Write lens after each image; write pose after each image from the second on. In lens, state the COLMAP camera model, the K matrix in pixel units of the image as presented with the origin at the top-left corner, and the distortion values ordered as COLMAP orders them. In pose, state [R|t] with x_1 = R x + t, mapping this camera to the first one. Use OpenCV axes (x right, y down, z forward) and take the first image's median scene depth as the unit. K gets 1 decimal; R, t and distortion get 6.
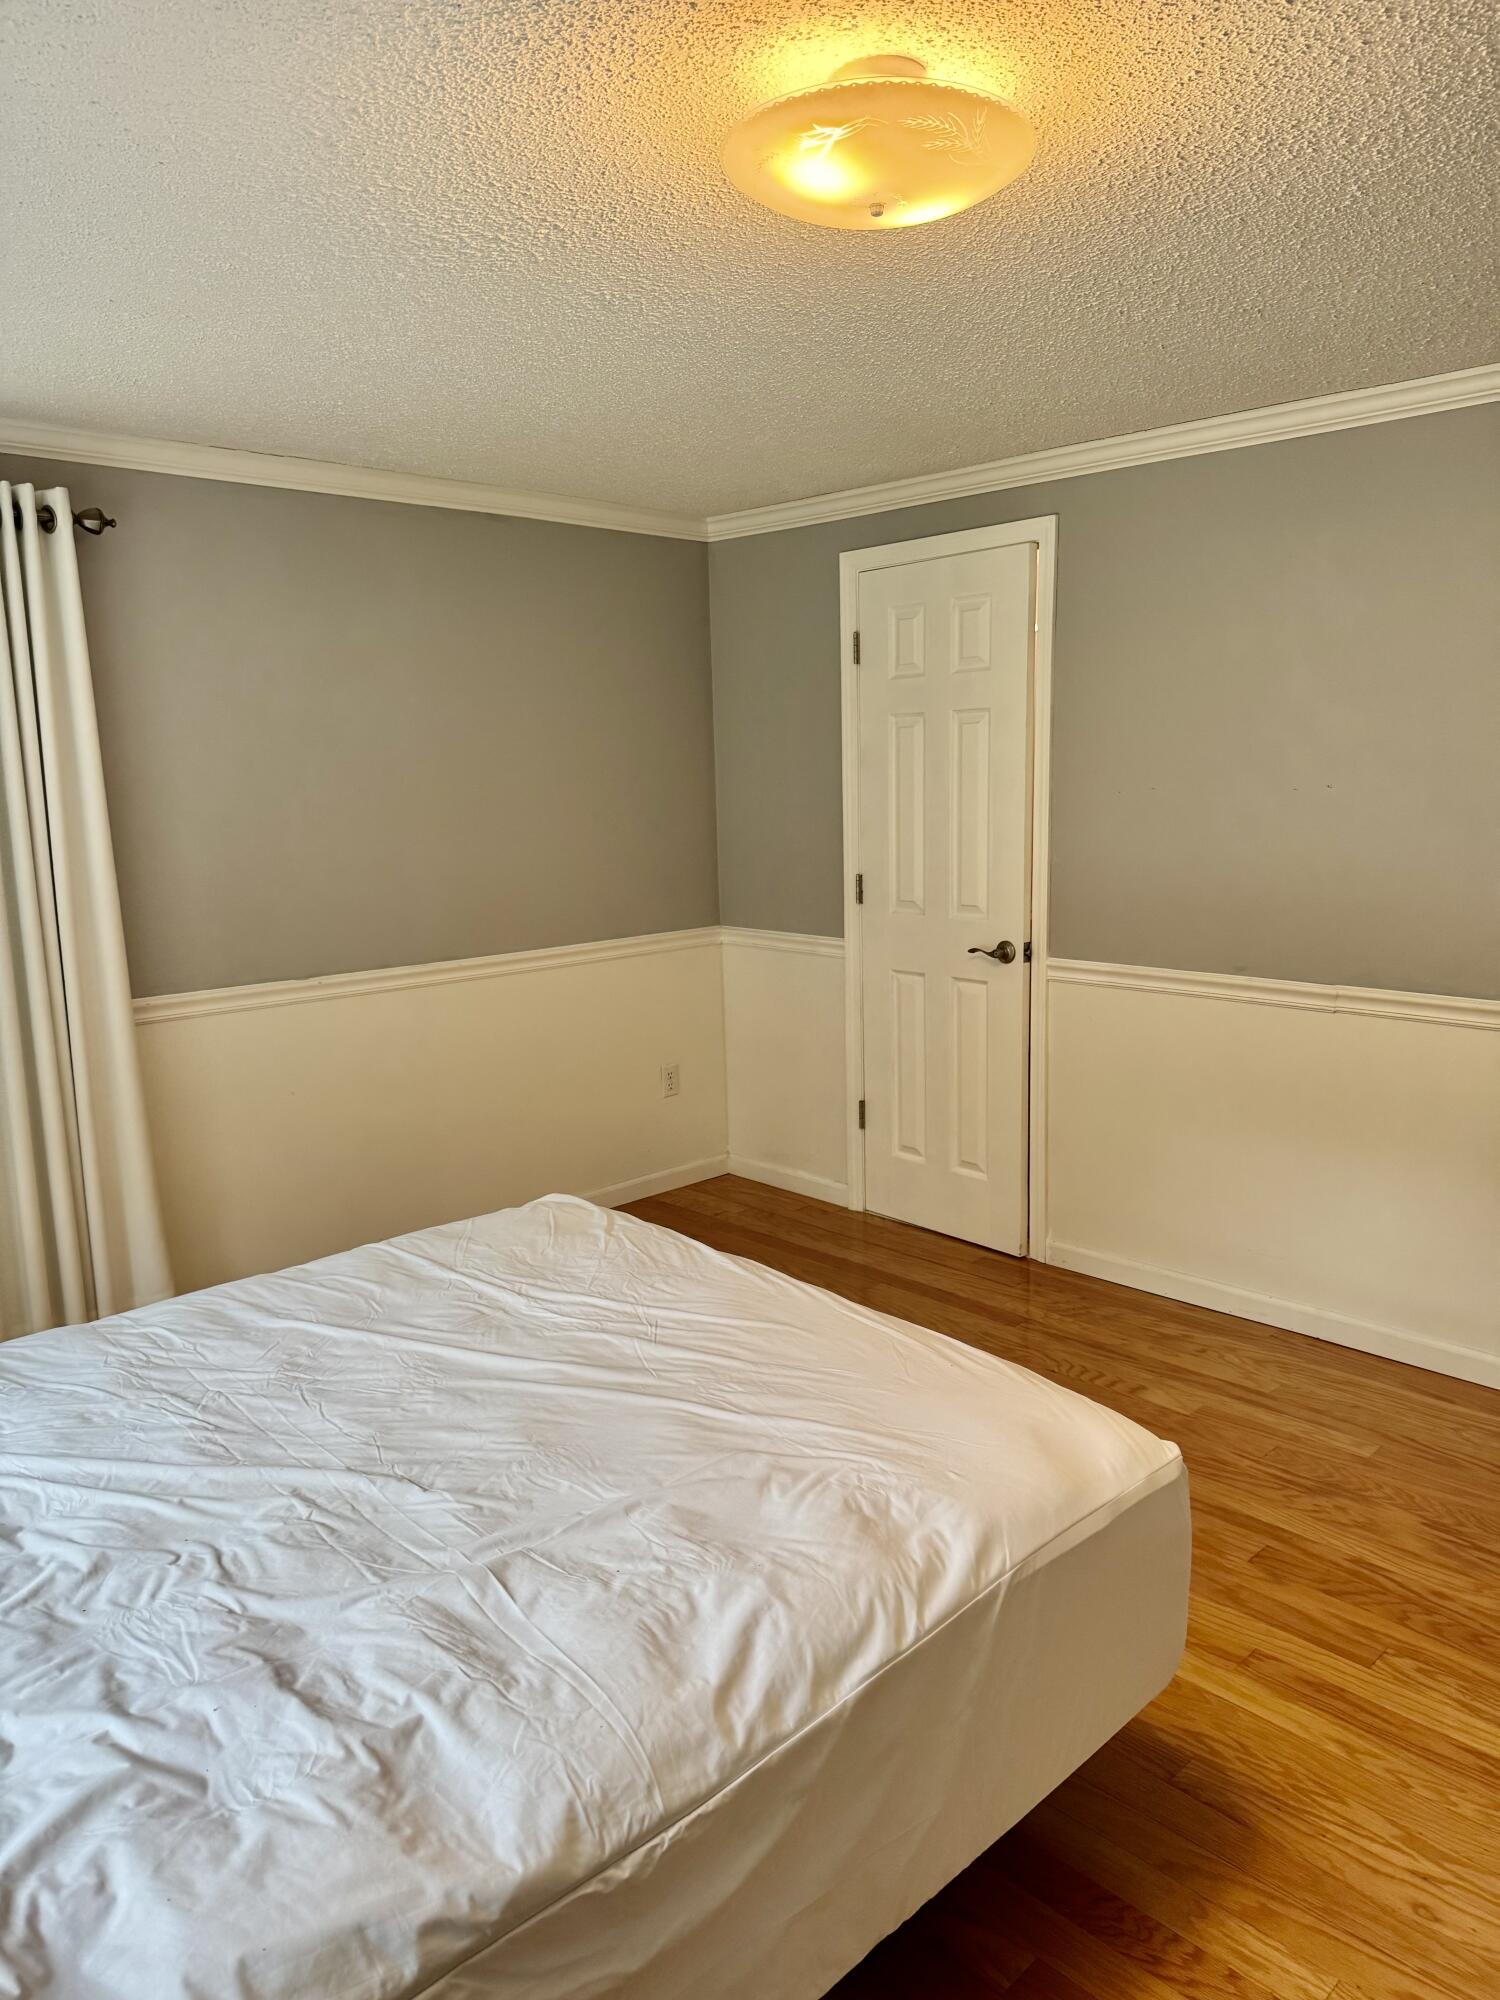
lens RADIAL K [[1432.6, 0, 783.6], [0, 1432.6, 1001.8], [0, 0, 1]] dist [0.000969, -0.003749]
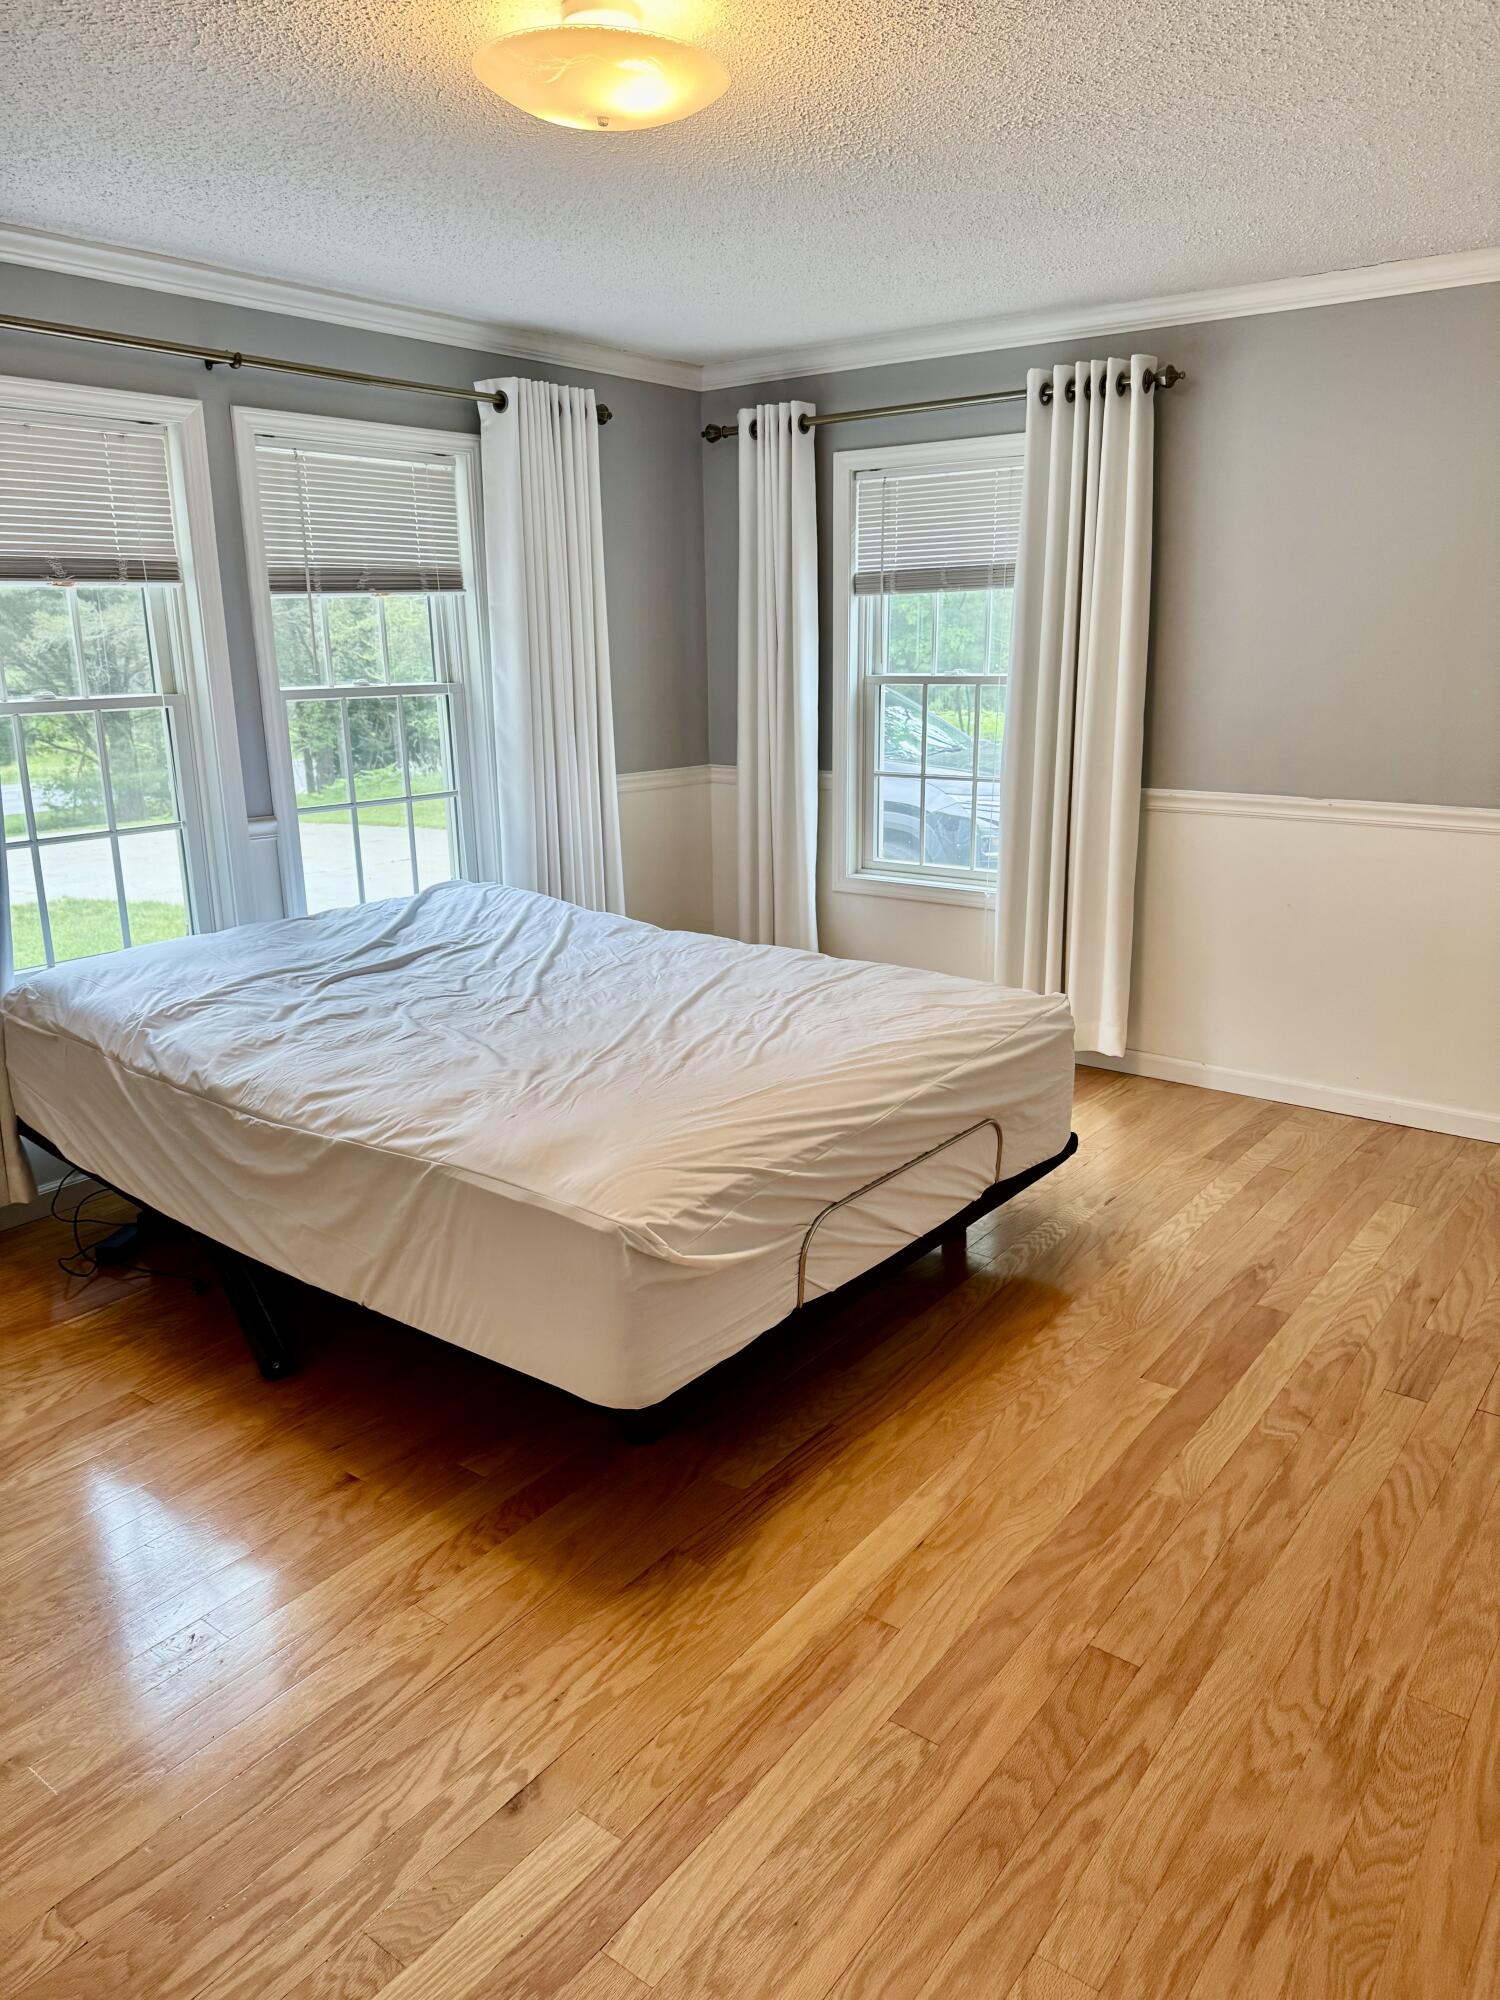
lens RADIAL K [[1422.2, 0, 741.4], [0, 1422.2, 1000.4], [0, 0, 1]] dist [0.010021, -0.007305]
pose [[0.124829, 0.269500, -0.954875, 1.495970], [-0.158946, 0.955405, 0.248871, -0.156615], [0.979364, 0.120707, 0.162099, 1.043764]]
